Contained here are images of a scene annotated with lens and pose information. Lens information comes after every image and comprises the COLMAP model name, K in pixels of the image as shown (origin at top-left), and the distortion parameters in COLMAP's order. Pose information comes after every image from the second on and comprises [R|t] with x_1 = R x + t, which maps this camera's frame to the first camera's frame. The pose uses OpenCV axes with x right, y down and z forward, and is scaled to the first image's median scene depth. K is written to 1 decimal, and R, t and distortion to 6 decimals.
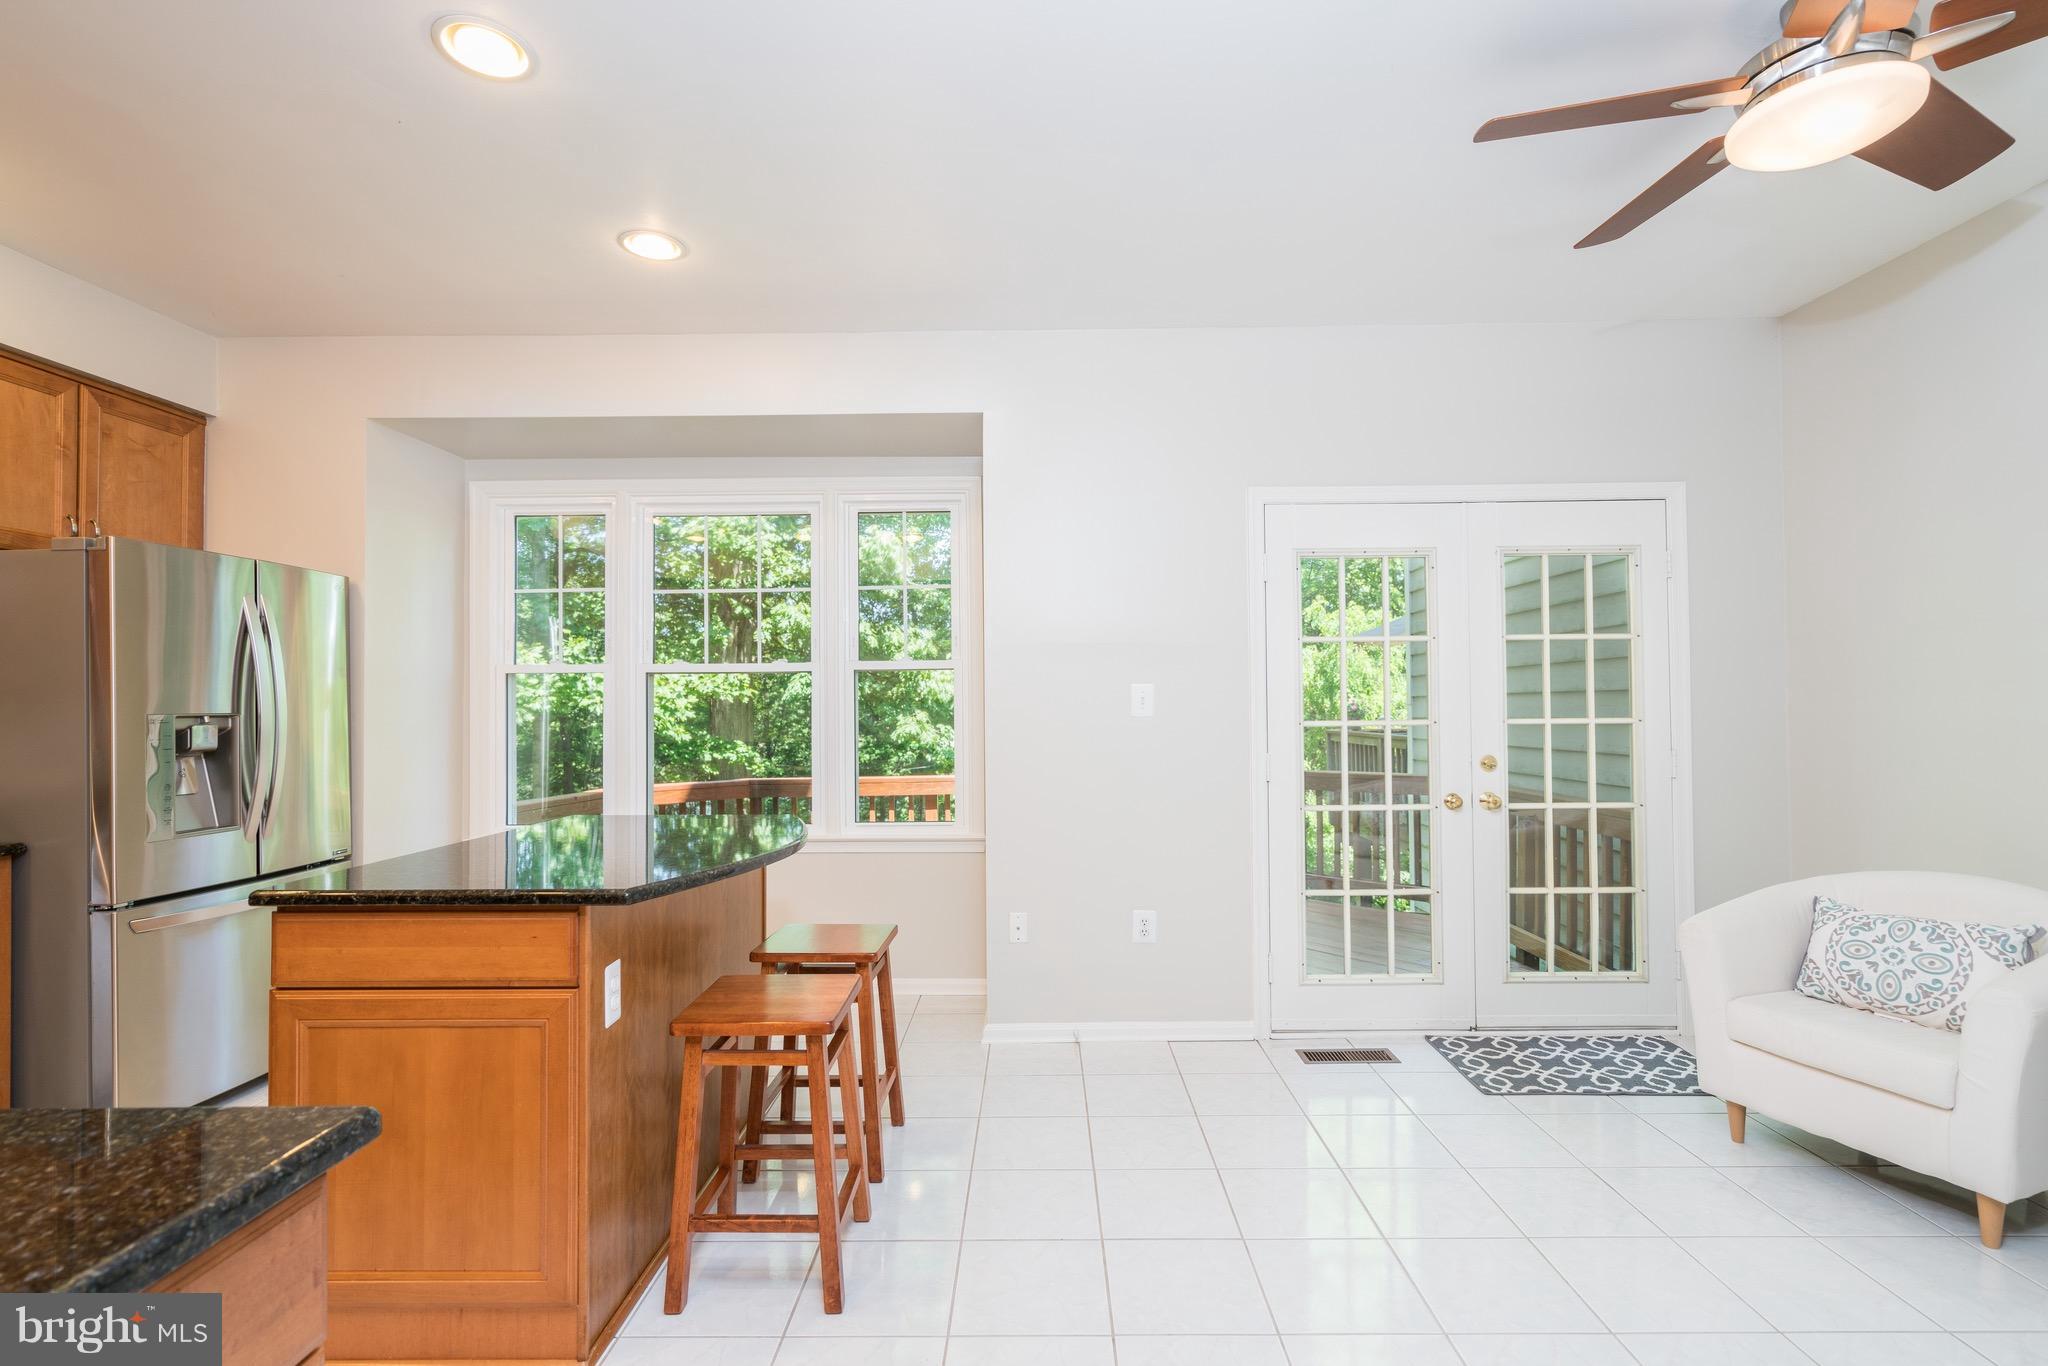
lens RADIAL K [[921.4, 0, 1032.5], [0, 921.4, 689.3], [0, 0, 1]] dist [0.010370, 0.000179]
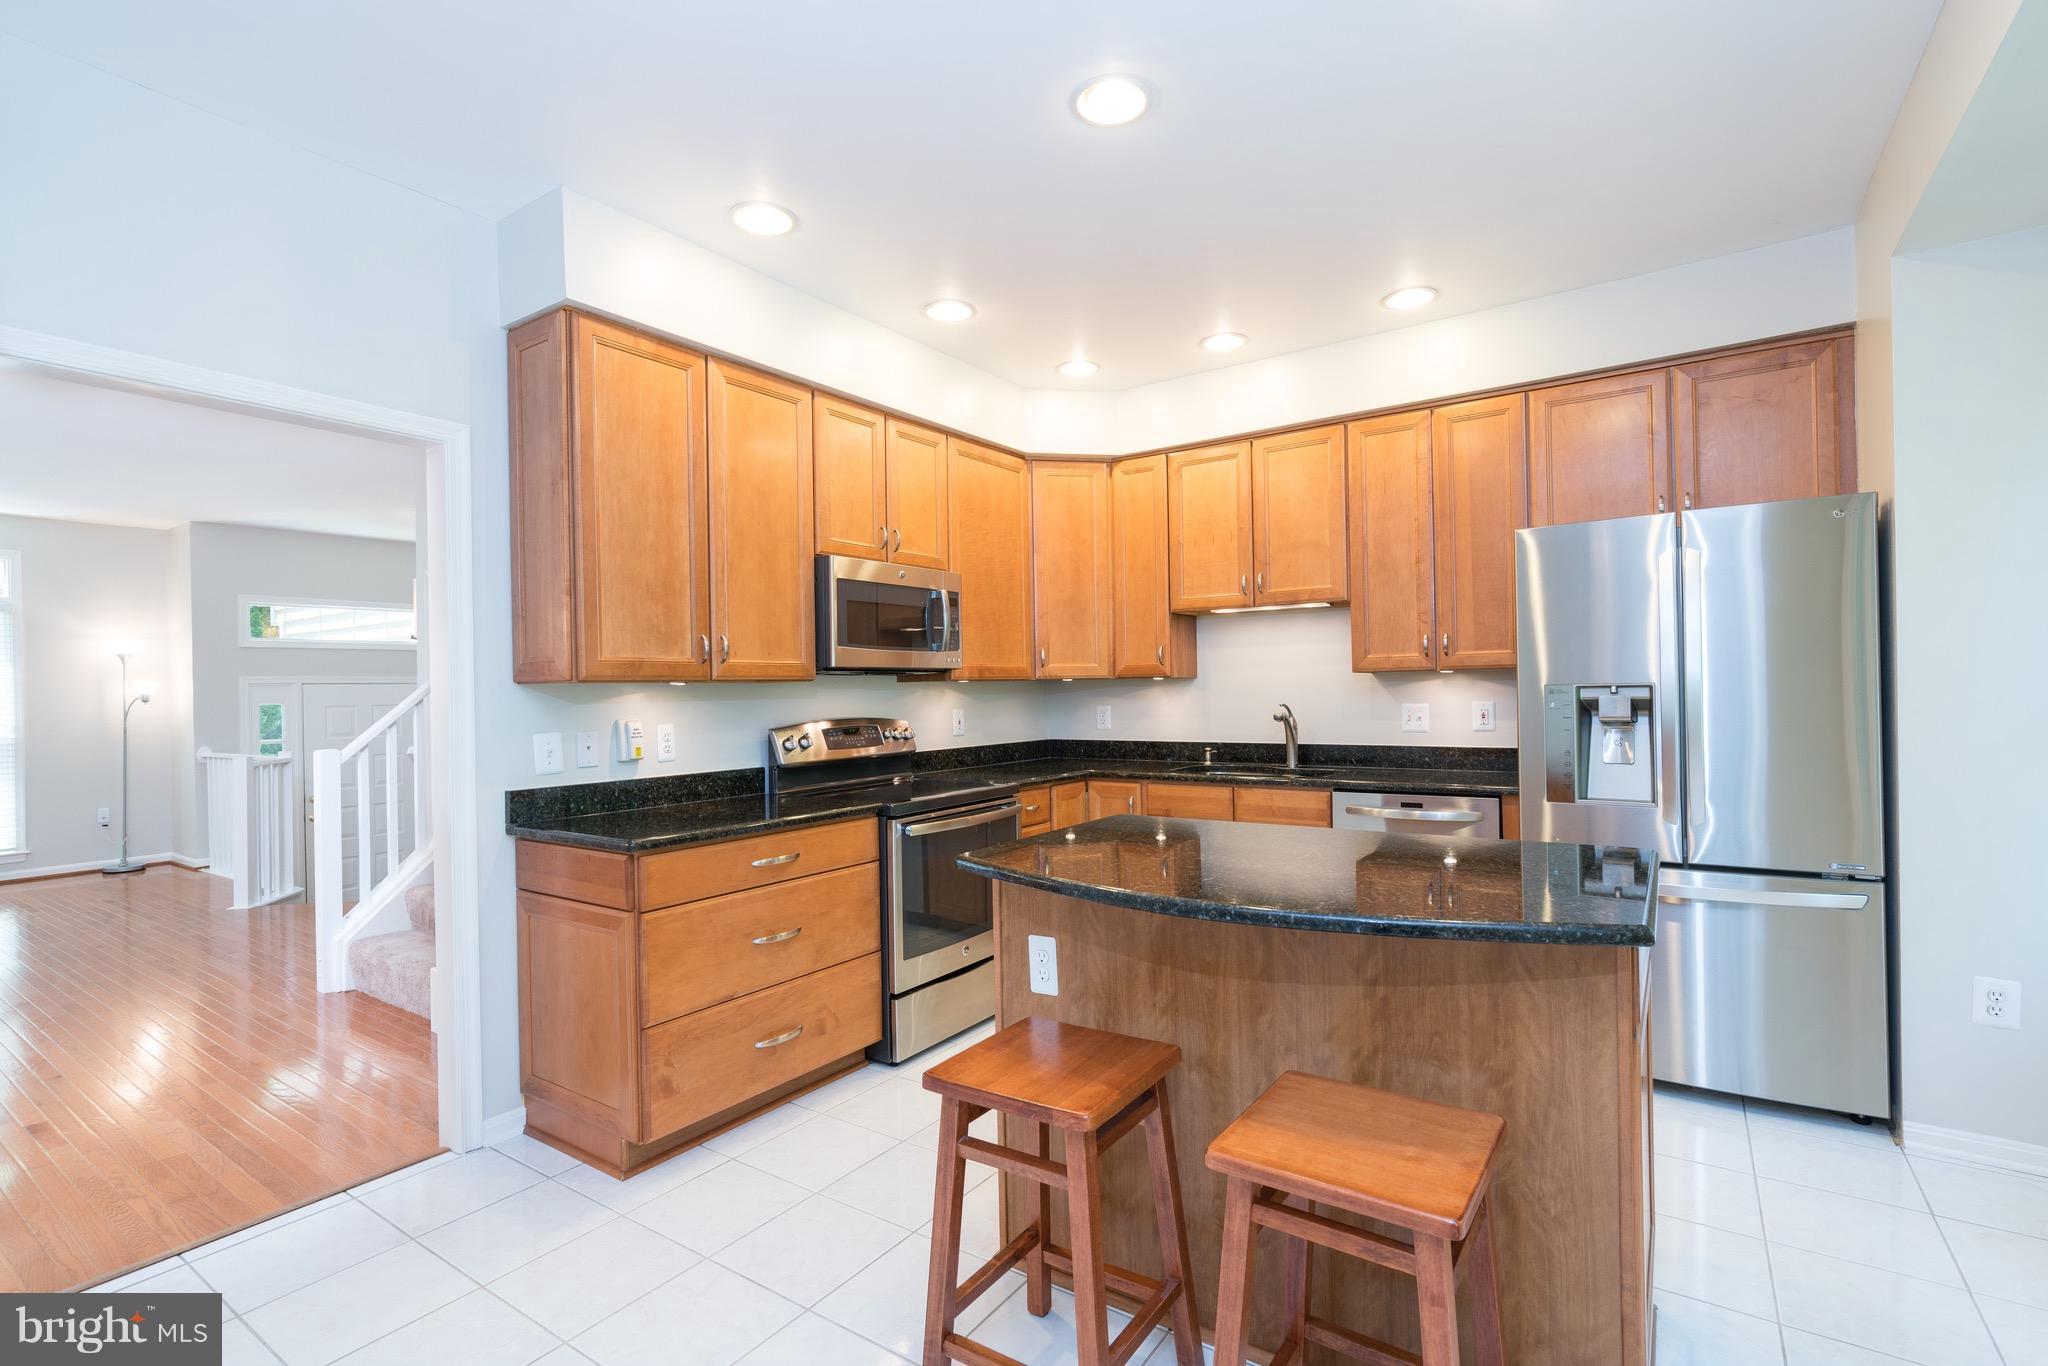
lens RADIAL K [[949.2, 0, 1030.2], [0, 949.2, 690.2], [0, 0, 1]] dist [-0.005247, 0.003779]
pose [[-0.565299, 0.018901, -0.824669, 0.240848], [0.035184, 0.999380, -0.001213, 0.007669], [0.824135, -0.029701, -0.565614, 0.916533]]
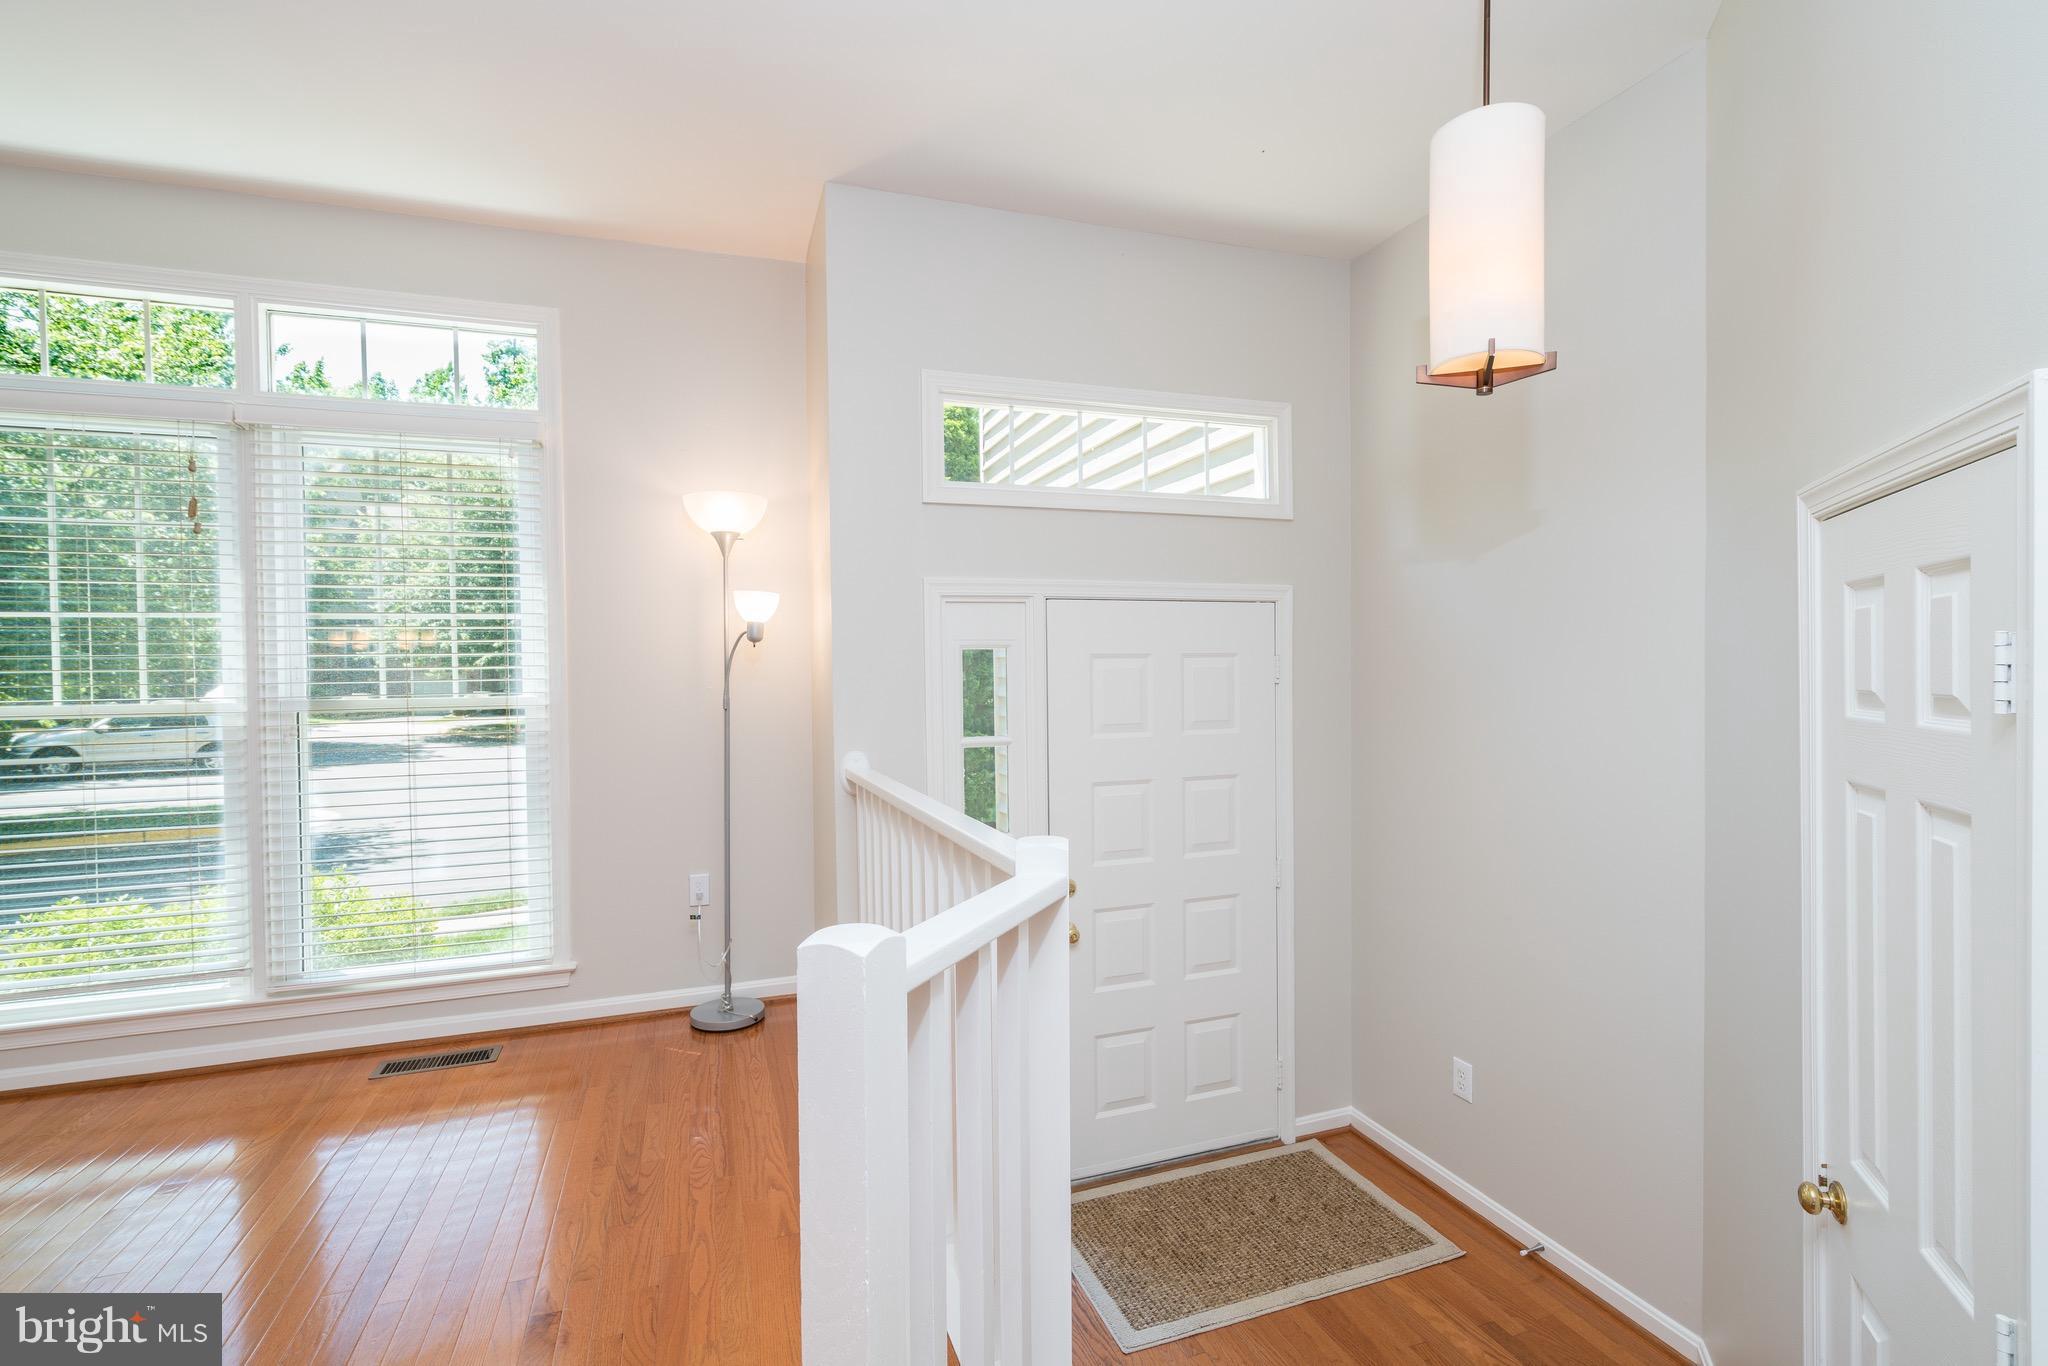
lens RADIAL K [[949.2, 0, 1030.2], [0, 949.2, 690.2], [0, 0, 1]] dist [-0.005247, 0.003779]
pose [[-0.940026, 0.028548, -0.339906, -0.351114], [0.027784, 0.999589, 0.007115, 0.009837], [0.339970, -0.002756, -0.940432, -1.057999]]
